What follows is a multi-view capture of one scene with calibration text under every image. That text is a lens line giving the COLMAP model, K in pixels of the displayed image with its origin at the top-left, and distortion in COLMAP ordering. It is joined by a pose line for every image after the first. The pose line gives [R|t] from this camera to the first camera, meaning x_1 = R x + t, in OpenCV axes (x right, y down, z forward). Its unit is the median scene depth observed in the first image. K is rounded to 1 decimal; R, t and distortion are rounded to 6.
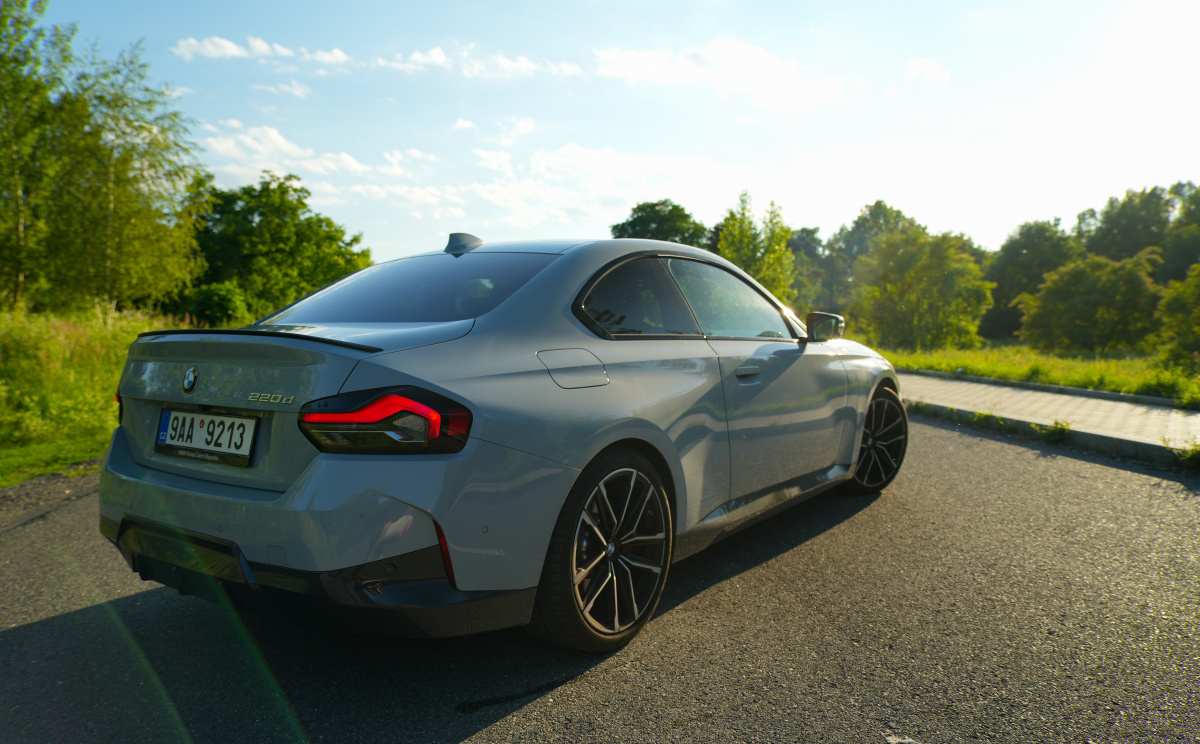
lens RADIAL K [[831.8, 0, 599.6], [0, 831.8, 393.4], [0, 0, 1]] dist [-0.005730, -0.000699]
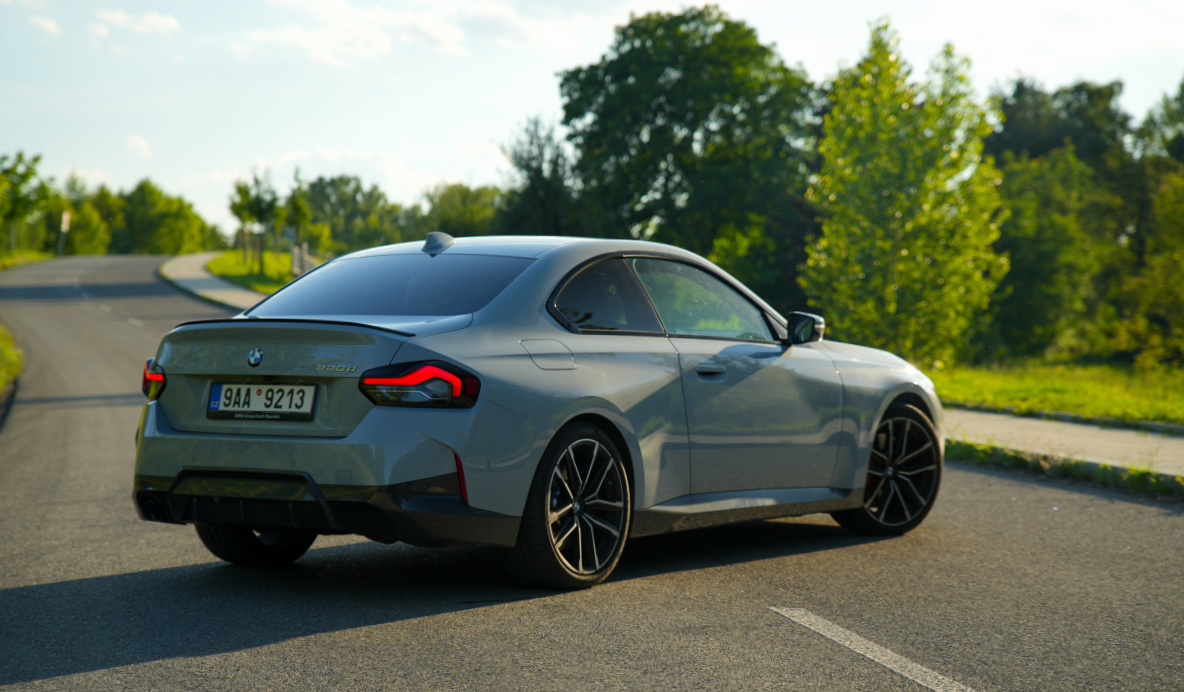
lens RADIAL K [[2402.3, 0, 592.0], [0, 2402.3, 346.0], [0, 0, 1]] dist [0.052127, -0.244689]
pose [[0.999461, 0.014311, 0.029534, -0.046830], [-0.011941, 0.996811, -0.078906, 0.153703], [-0.030569, 0.078511, 0.996444, -1.656220]]
